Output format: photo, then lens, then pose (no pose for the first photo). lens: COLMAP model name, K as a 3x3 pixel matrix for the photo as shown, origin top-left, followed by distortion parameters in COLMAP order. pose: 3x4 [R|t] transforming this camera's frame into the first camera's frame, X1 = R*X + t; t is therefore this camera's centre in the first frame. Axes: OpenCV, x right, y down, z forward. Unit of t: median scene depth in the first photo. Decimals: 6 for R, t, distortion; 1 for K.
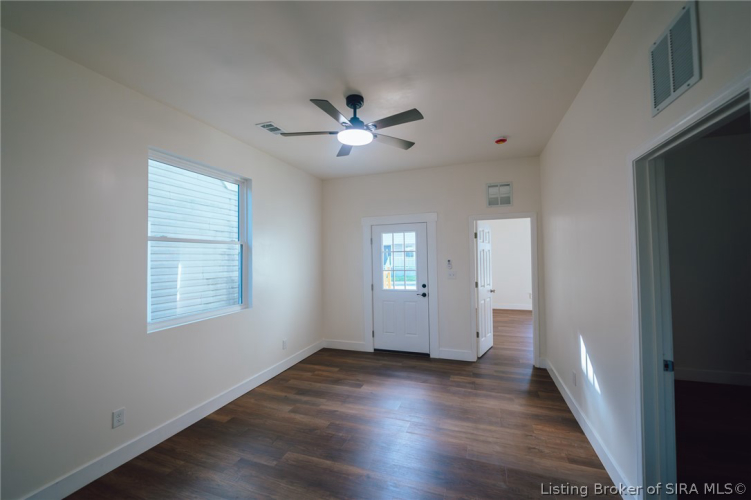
lens RADIAL K [[303.2, 0, 374.0], [0, 303.2, 250.3], [0, 0, 1]] dist [-0.007822, -0.000685]
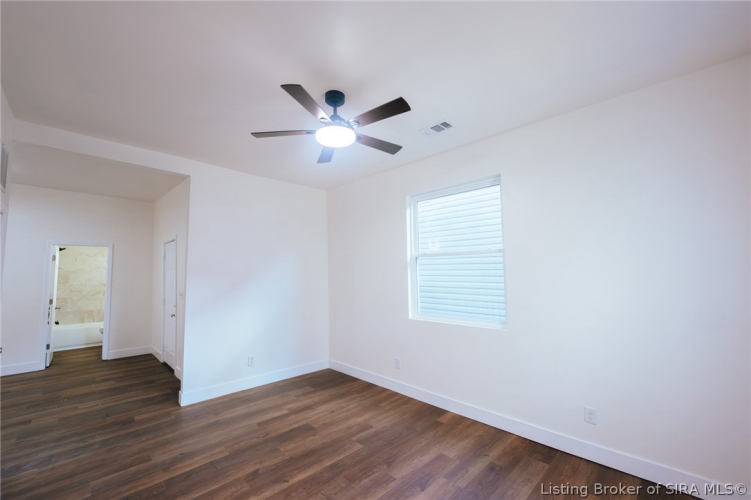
lens RADIAL K [[303.2, 0, 379.0], [0, 303.2, 250.4], [0, 0, 1]] dist [-0.007822, -0.000685]
pose [[-0.424135, -0.044912, -0.904485, 0.656174], [0.038793, 0.996952, -0.067695, 0.027292], [0.904768, -0.063800, -0.421100, 1.416721]]
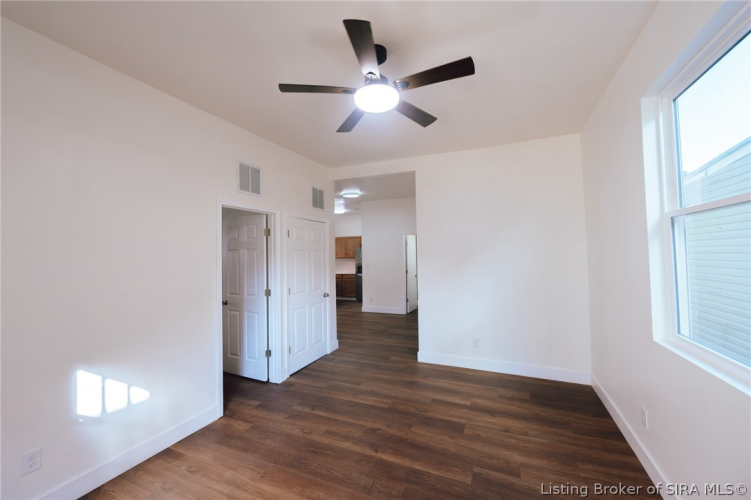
lens RADIAL K [[303.2, 0, 373.8], [0, 303.2, 247.6], [0, 0, 1]] dist [-0.007822, -0.000685]
pose [[-0.996844, 0.037167, 0.070152, -0.091728], [0.033625, 0.998131, -0.051019, 0.049085], [-0.071917, -0.048499, -0.996231, 1.699272]]
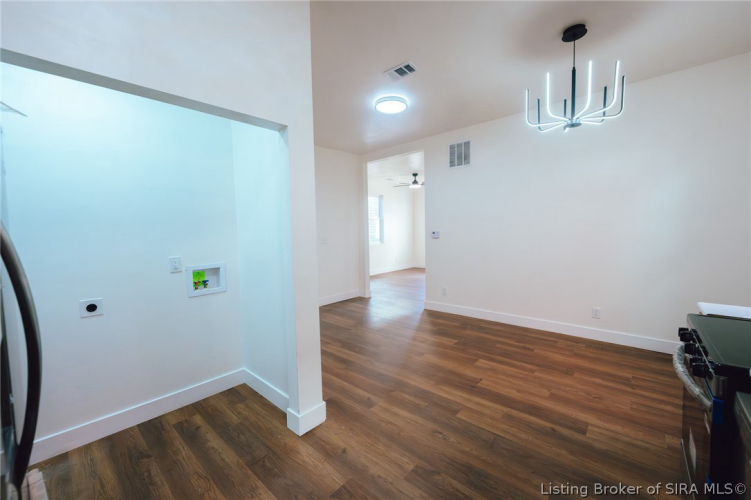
lens RADIAL K [[303.2, 0, 376.2], [0, 303.2, 249.0], [0, 0, 1]] dist [-0.007822, -0.000685]
pose [[0.930962, 0.022835, -0.364400, 0.764536], [0.012037, 0.995580, 0.093141, -0.020999], [0.364917, -0.091097, 0.926573, -2.259660]]
